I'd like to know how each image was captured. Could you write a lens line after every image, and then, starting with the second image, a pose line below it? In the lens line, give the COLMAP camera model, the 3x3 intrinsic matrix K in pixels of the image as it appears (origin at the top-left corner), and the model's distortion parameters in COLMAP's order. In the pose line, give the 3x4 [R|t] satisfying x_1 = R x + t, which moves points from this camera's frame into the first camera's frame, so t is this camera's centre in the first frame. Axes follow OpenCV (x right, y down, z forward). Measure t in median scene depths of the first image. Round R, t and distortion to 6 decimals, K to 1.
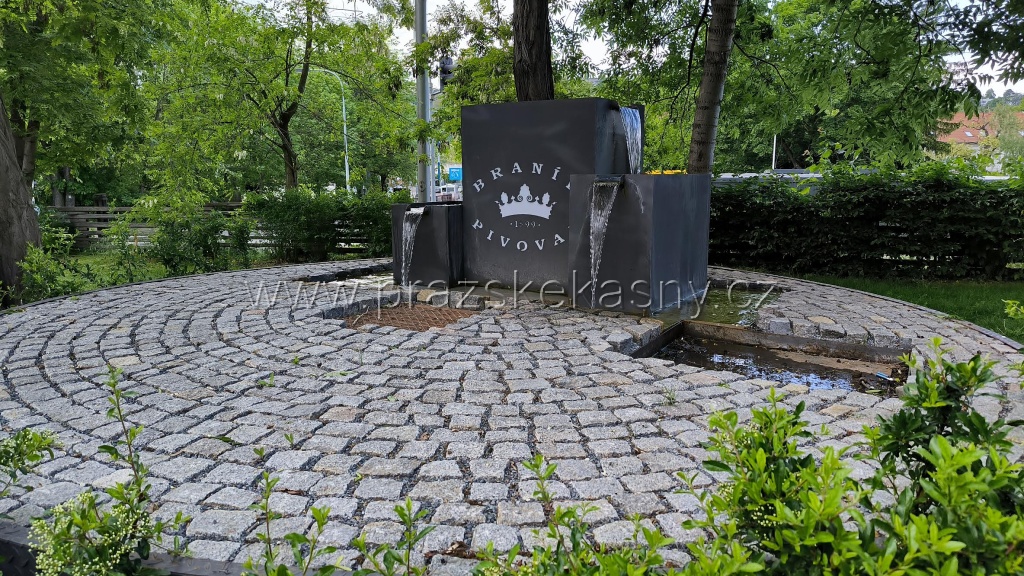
lens RADIAL K [[718.2, 0, 495.4], [0, 718.2, 298.3], [0, 0, 1]] dist [0.039499, -0.037830]
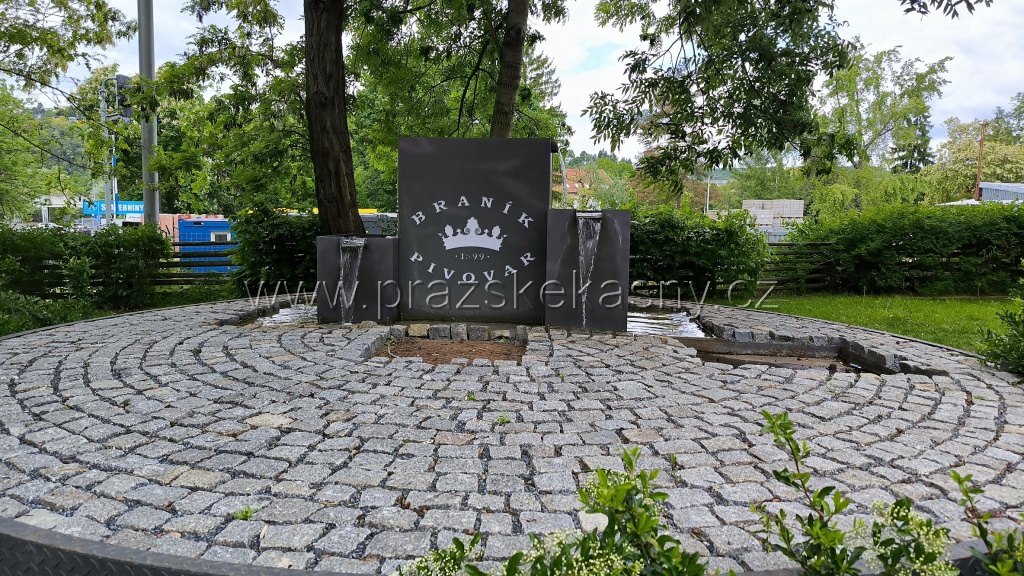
lens RADIAL K [[718.2, 0, 494.5], [0, 718.2, 291.5], [0, 0, 1]] dist [0.039499, -0.037830]
pose [[0.885071, -0.033319, 0.464262, -0.407392], [0.062279, 0.996943, -0.047180, -0.003147], [-0.461271, 0.070672, 0.884440, 0.087718]]
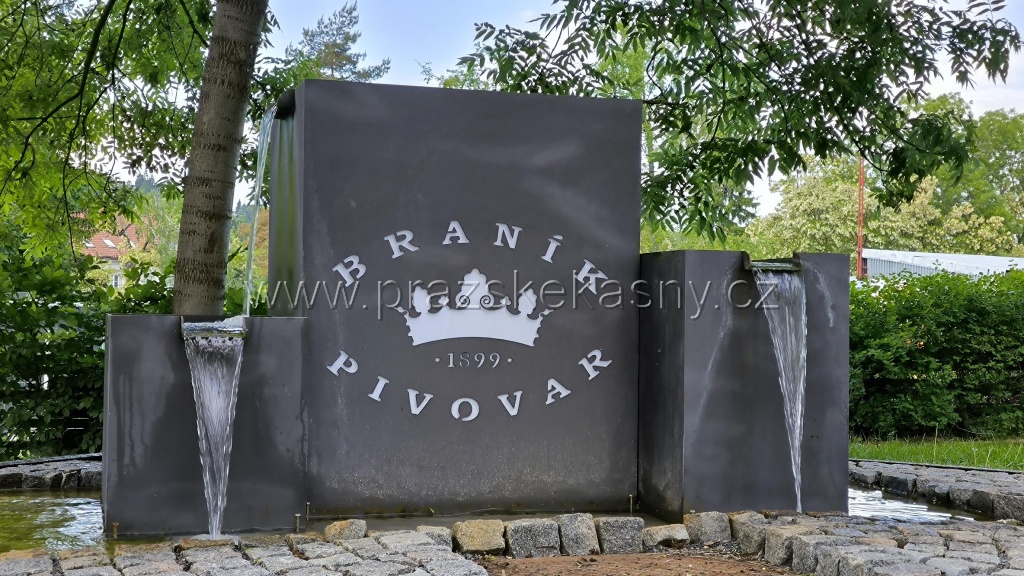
lens RADIAL K [[1451.5, 0, 507.5], [0, 1451.5, 288.5], [0, 0, 1]] dist [0.148977, 0.000000]
pose [[0.638882, 0.026532, 0.768847, -0.632187], [0.113845, 0.985141, -0.128597, -0.029539], [-0.760834, 0.169688, 0.626368, 0.422164]]
